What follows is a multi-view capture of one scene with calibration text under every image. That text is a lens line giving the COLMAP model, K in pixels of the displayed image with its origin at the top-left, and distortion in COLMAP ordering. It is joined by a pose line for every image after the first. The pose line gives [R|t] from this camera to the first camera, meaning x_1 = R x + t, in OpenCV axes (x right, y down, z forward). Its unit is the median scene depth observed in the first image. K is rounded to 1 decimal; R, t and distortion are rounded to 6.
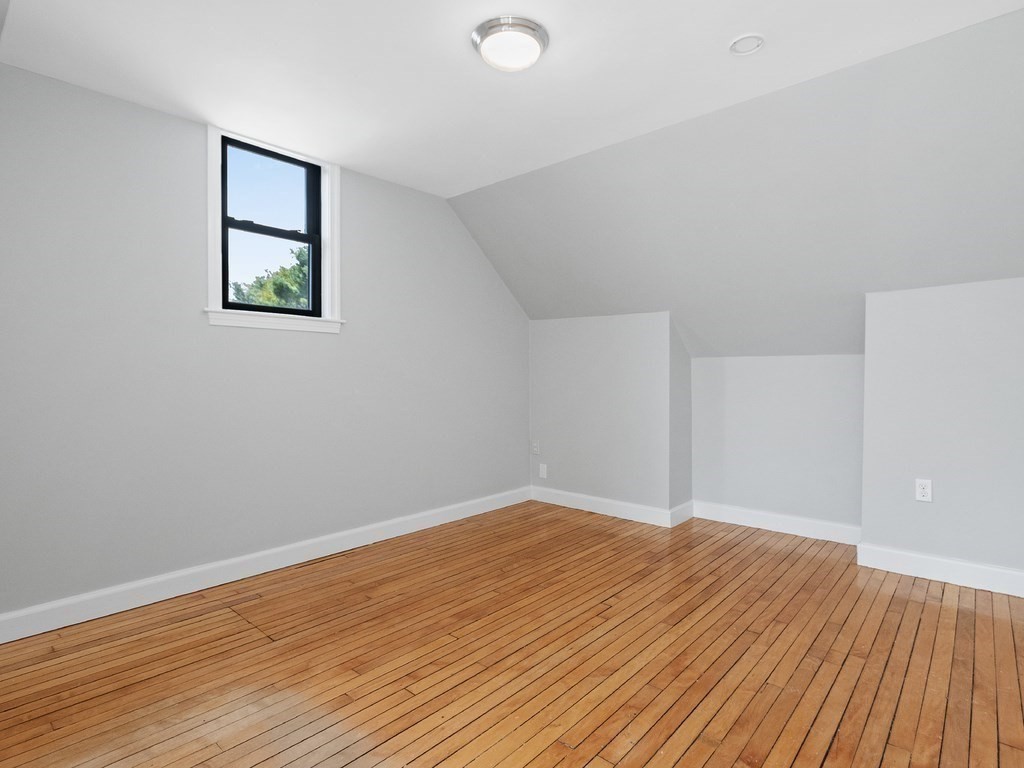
lens RADIAL K [[518.0, 0, 517.7], [0, 518.0, 388.0], [0, 0, 1]] dist [-0.008449, 0.000003]
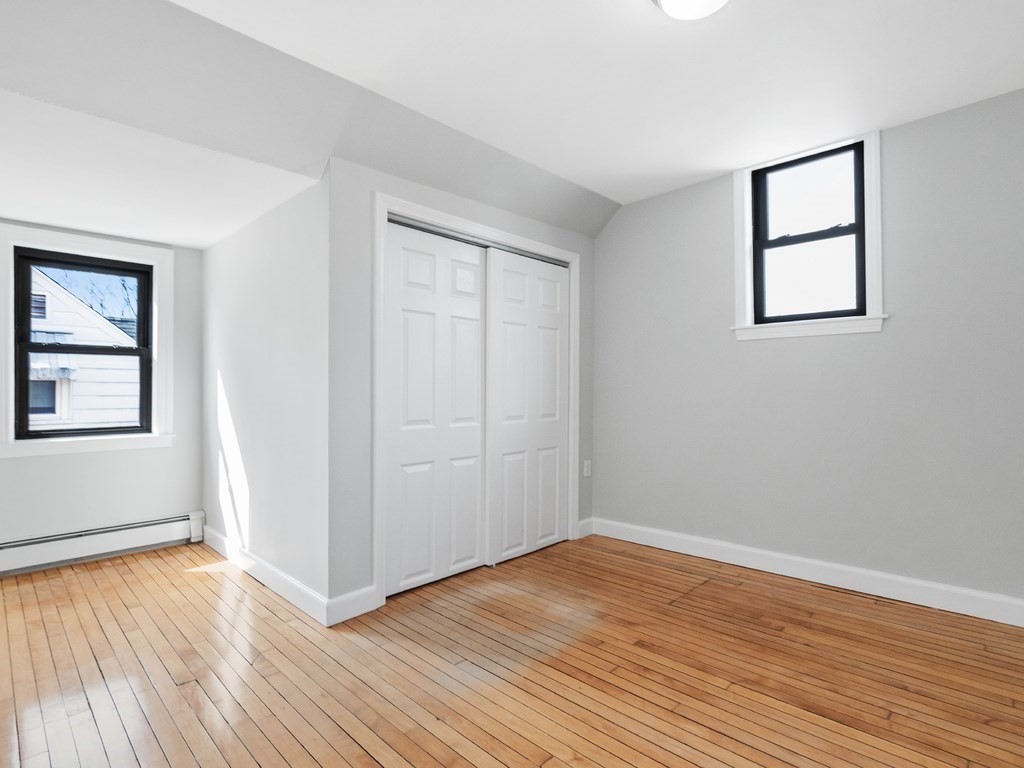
lens RADIAL K [[518.0, 0, 517.7], [0, 518.0, 388.0], [0, 0, 1]] dist [-0.008449, 0.000003]
pose [[-0.007998, 0.003130, -0.999963, 0.582495], [-0.012924, 0.999911, 0.003233, -0.012185], [0.999884, 0.012950, -0.007957, 0.511511]]
